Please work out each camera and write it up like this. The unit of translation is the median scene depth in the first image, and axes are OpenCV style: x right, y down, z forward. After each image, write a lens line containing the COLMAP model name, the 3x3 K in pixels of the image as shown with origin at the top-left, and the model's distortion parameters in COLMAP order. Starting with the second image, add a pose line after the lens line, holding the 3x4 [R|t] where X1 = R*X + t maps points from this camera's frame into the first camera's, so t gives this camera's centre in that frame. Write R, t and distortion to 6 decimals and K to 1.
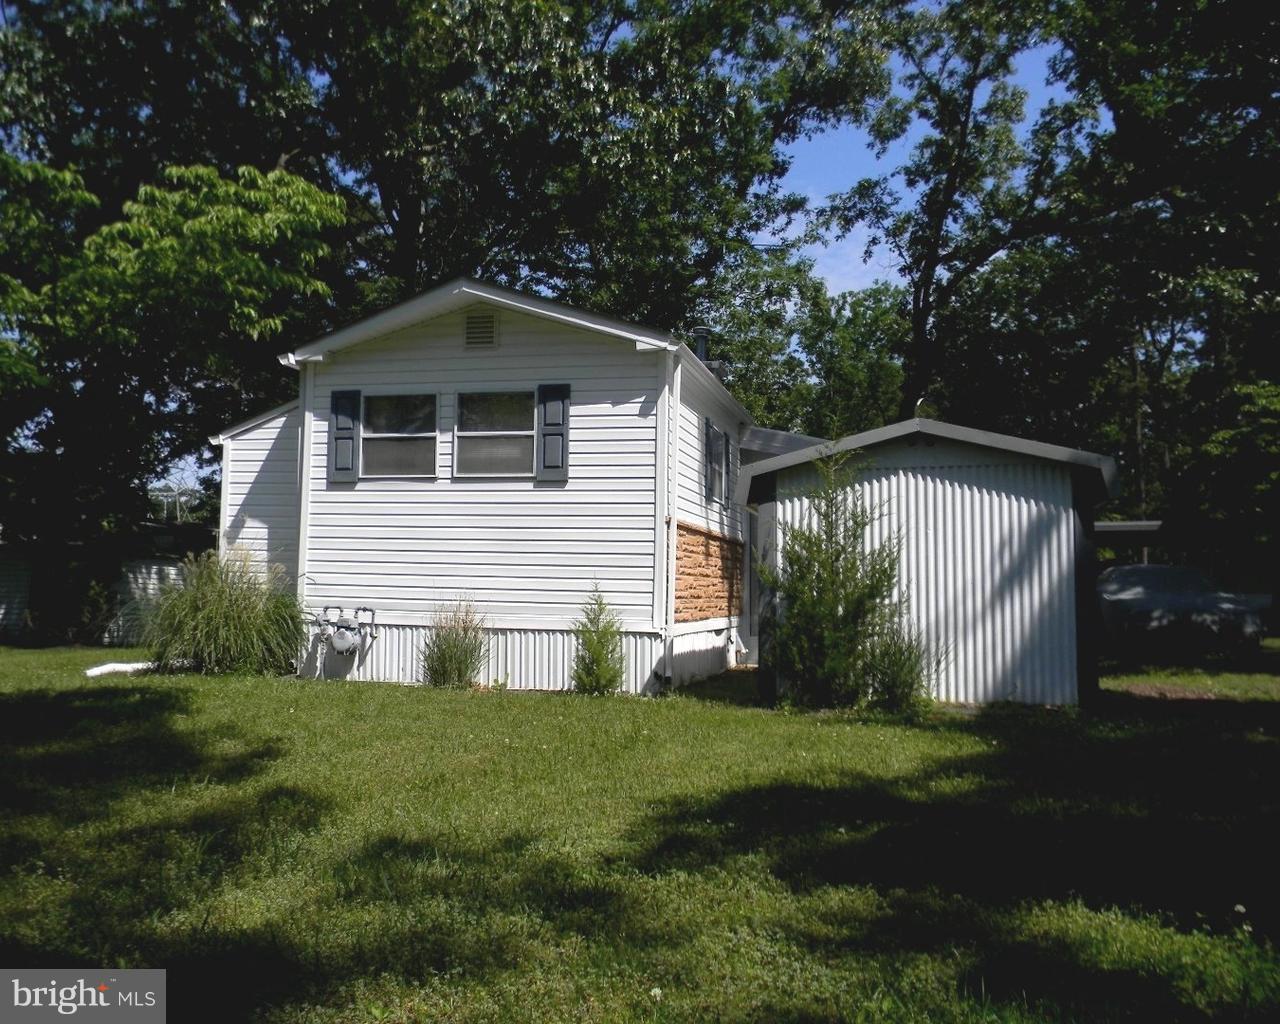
lens RADIAL K [[1125.1, 0, 642.5], [0, 1125.1, 513.0], [0, 0, 1]] dist [0.035556, -0.013469]
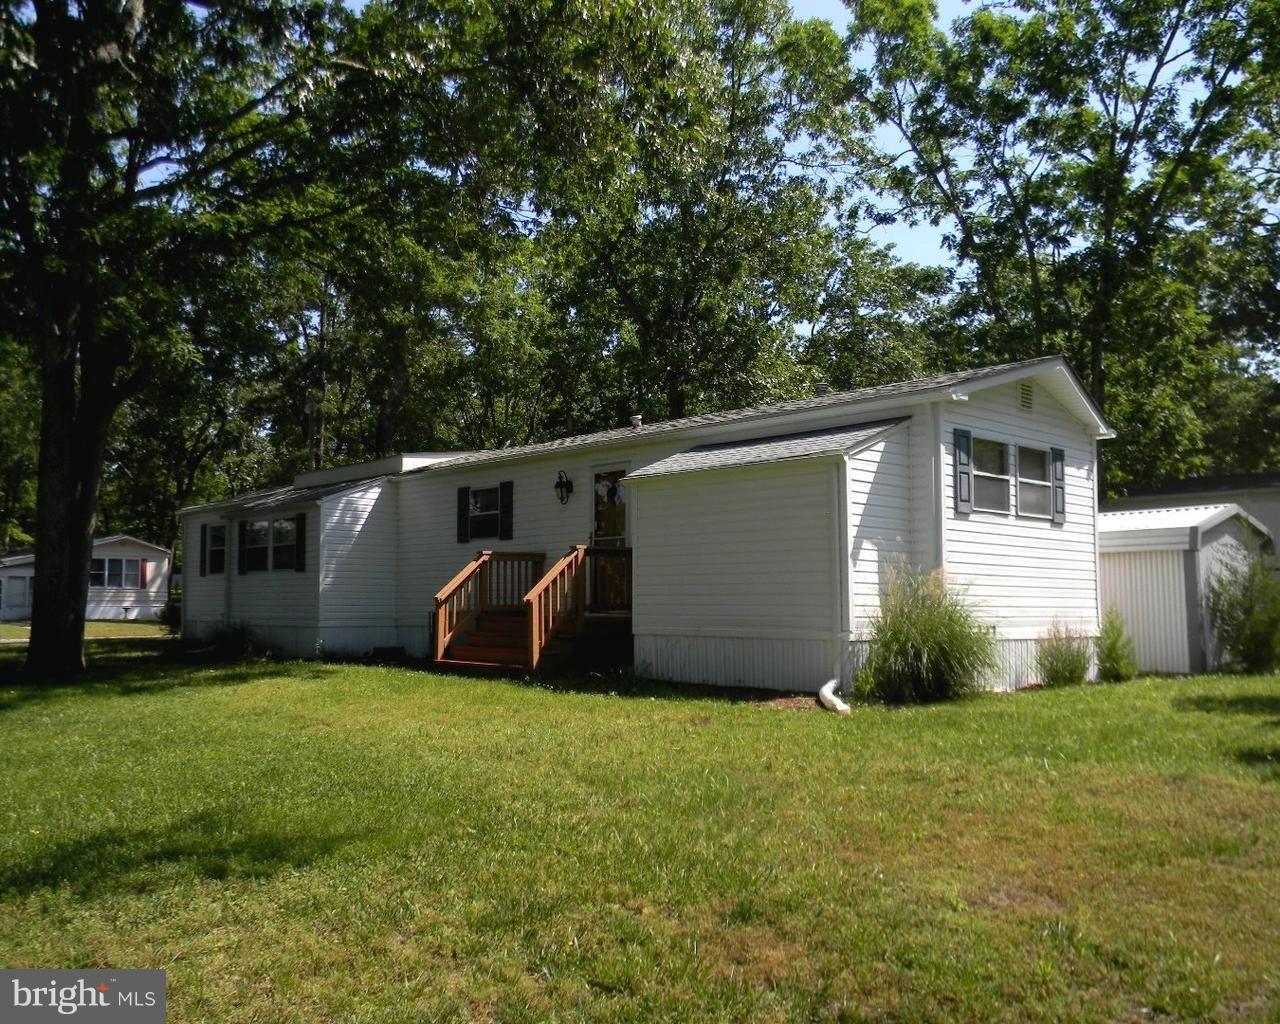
lens RADIAL K [[1125.1, 0, 641.8], [0, 1125.1, 512.3], [0, 0, 1]] dist [0.035556, -0.013469]
pose [[0.528596, 0.053607, 0.847179, -1.403228], [-0.047177, 0.998317, -0.033734, 0.025234], [-0.847561, -0.022135, 0.530235, 0.695770]]
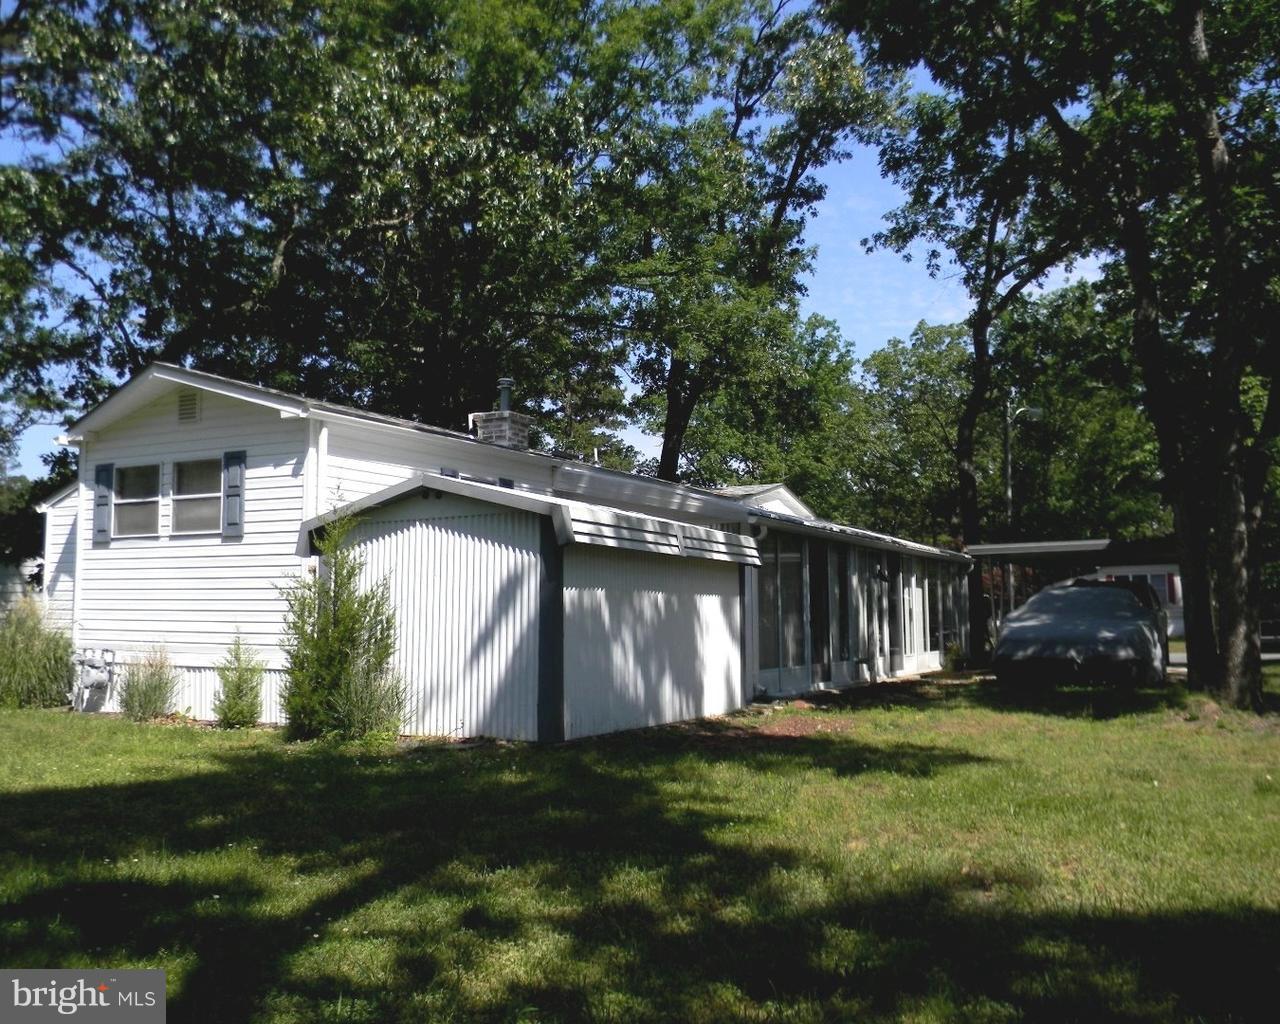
lens RADIAL K [[1125.1, 0, 646.7], [0, 1125.1, 515.5], [0, 0, 1]] dist [0.035556, -0.013469]
pose [[0.967346, -0.038399, -0.250535, 0.594481], [0.033890, 0.999177, -0.022287, -0.009509], [0.251185, 0.013068, 0.967851, -0.001393]]
